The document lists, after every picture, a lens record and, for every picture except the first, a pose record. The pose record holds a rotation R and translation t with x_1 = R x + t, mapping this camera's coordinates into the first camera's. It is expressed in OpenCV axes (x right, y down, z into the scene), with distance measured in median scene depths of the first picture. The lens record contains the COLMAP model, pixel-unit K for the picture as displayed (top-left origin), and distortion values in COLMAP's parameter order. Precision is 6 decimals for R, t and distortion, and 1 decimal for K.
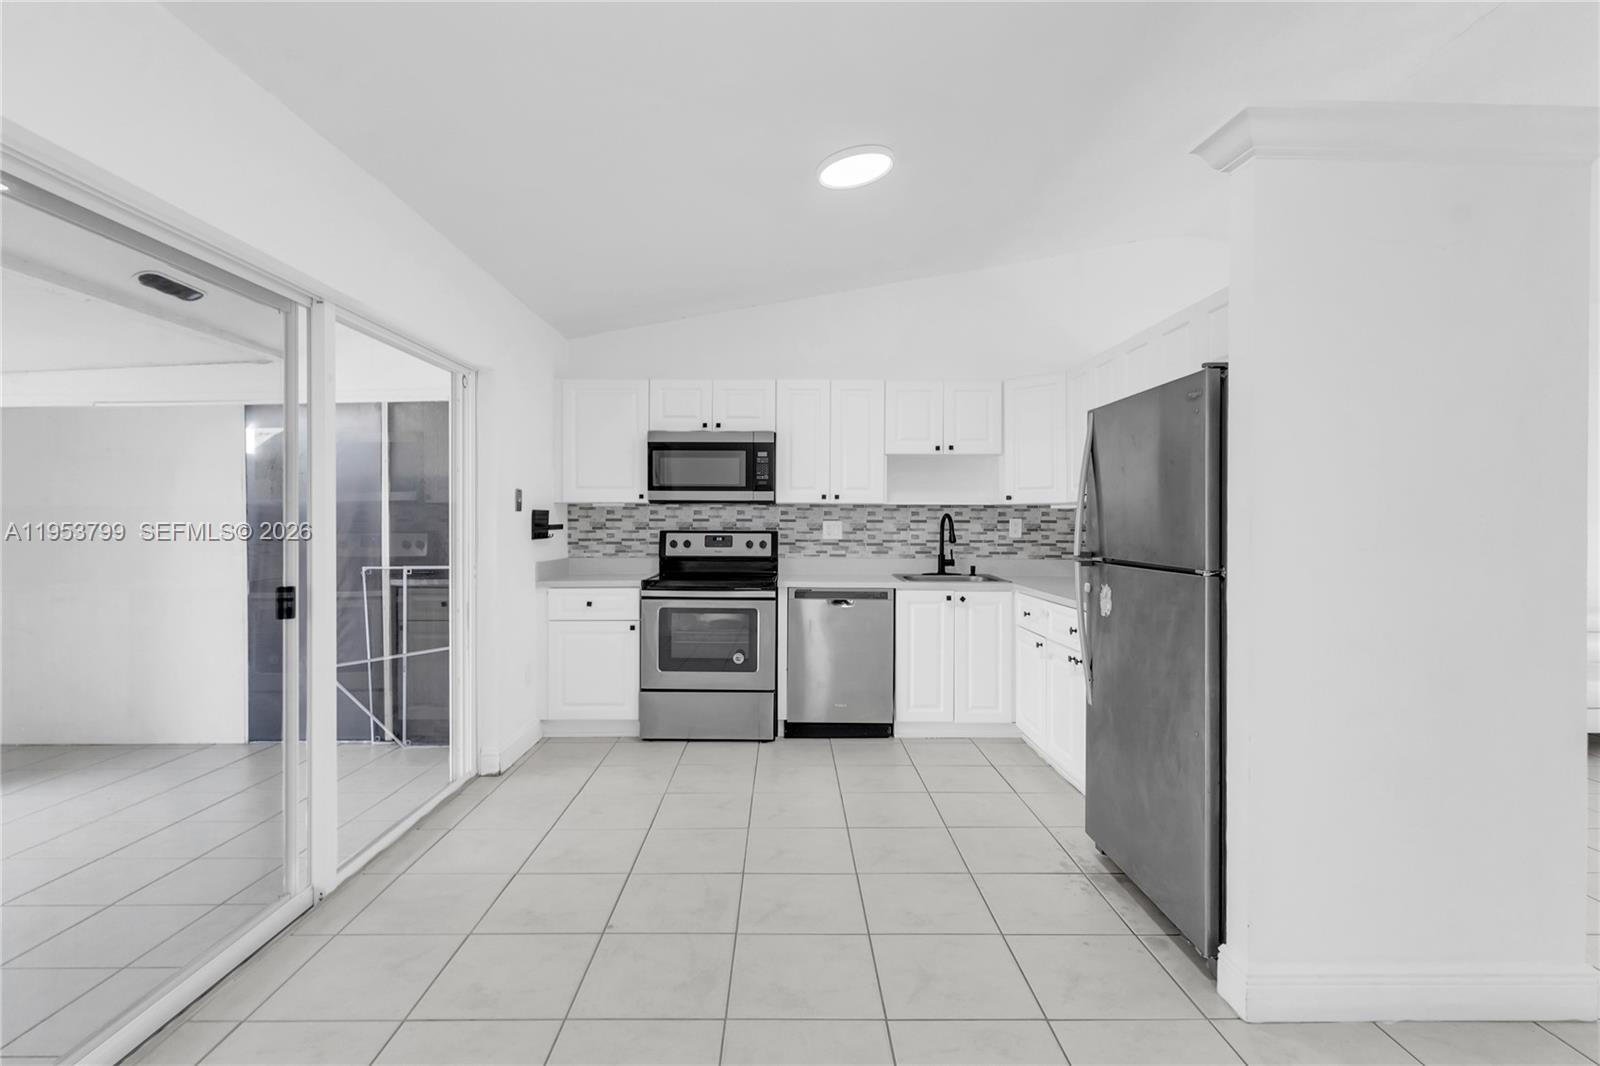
lens RADIAL K [[777.1, 0, 792.1], [0, 777.1, 523.5], [0, 0, 1]] dist [0.002404, -0.000766]
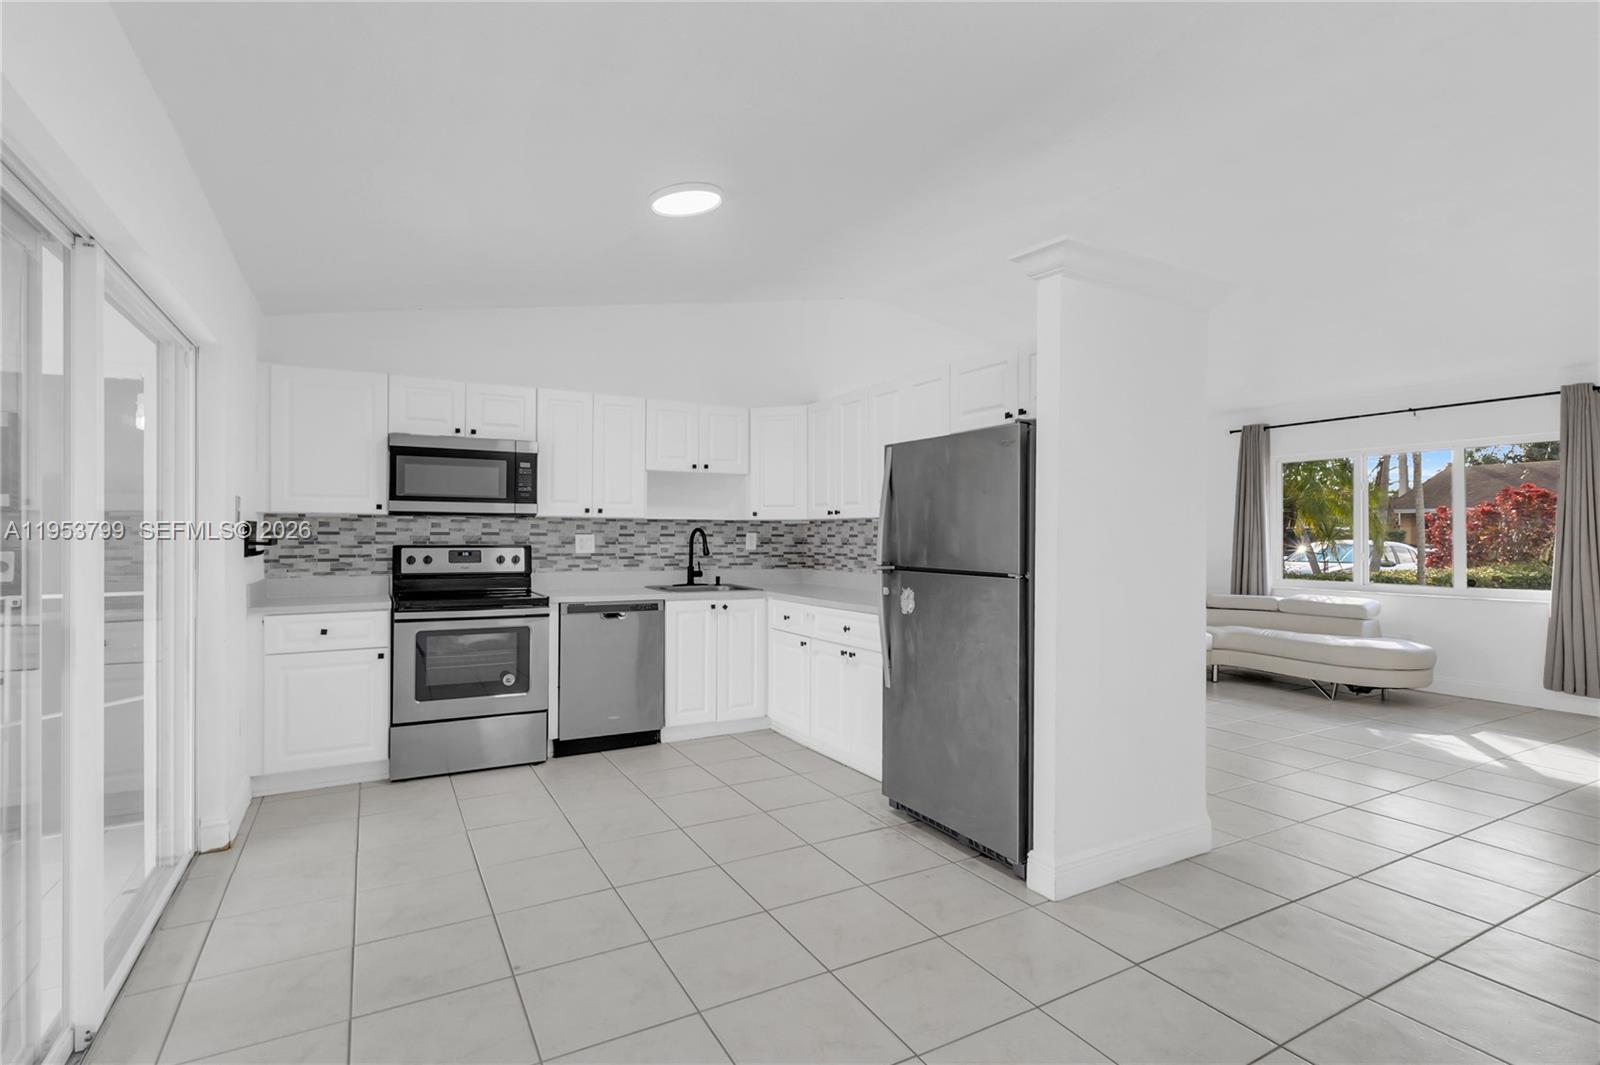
lens RADIAL K [[777.1, 0, 775.8], [0, 777.1, 530.6], [0, 0, 1]] dist [0.002404, -0.000766]
pose [[0.878991, 0.003701, 0.476823, -0.225939], [-0.000644, 0.999978, -0.006575, -0.002281], [-0.476837, 0.005472, 0.878975, 0.011040]]
